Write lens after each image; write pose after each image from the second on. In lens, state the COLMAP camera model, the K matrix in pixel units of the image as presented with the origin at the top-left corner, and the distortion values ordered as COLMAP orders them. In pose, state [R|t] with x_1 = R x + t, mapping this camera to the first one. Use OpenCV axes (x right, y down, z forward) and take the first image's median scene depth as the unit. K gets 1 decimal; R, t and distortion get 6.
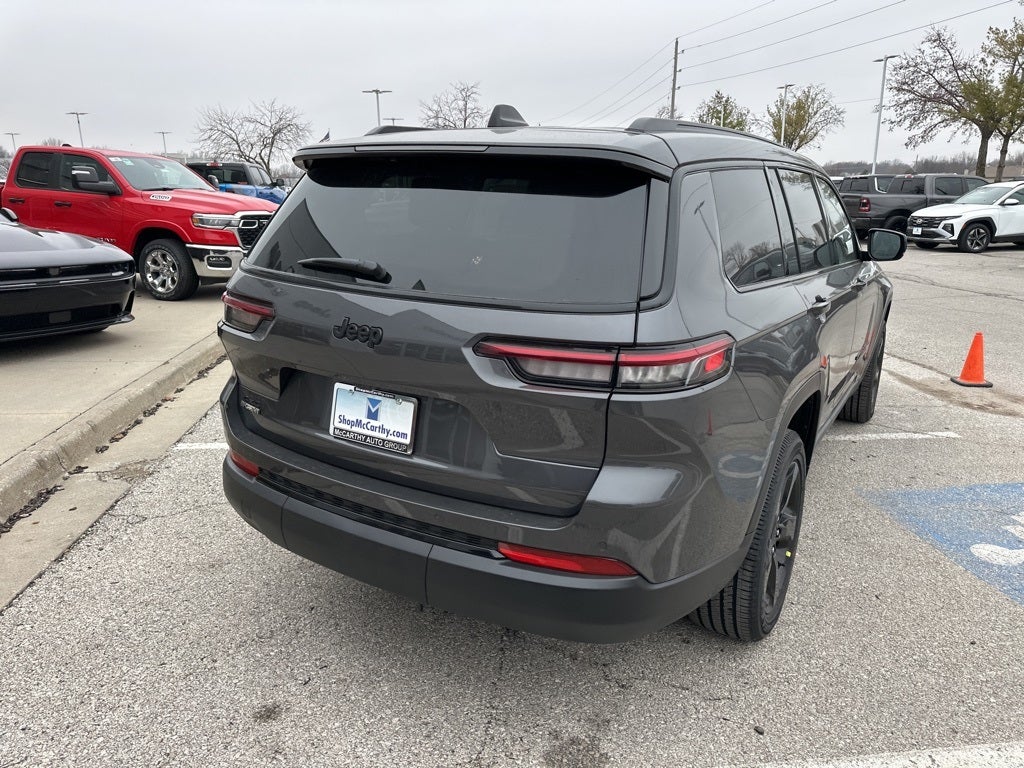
lens RADIAL K [[717.9, 0, 511.1], [0, 717.9, 378.3], [0, 0, 1]] dist [0.041757, -0.045392]
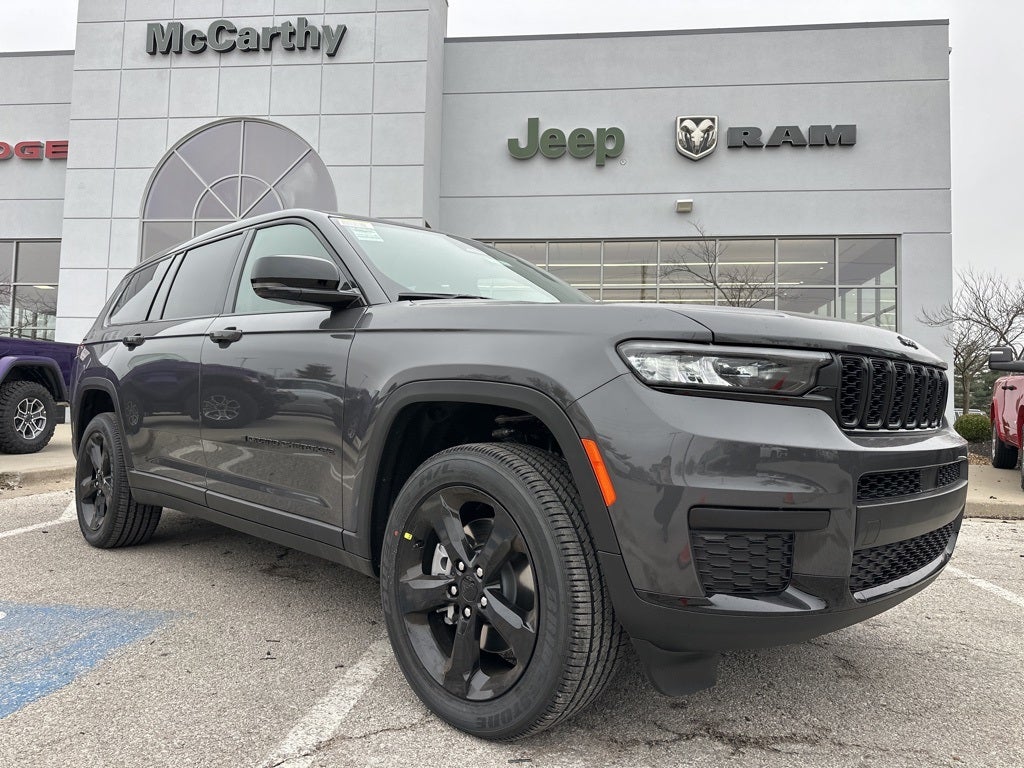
lens RADIAL K [[721.6, 0, 513.6], [0, 721.6, 385.4], [0, 0, 1]] dist [0.032476, -0.038434]
pose [[-0.217073, -0.053992, -0.974661, 1.256780], [-0.275916, 0.961147, 0.008207, -0.177620], [0.936349, 0.270706, -0.223537, 1.563222]]
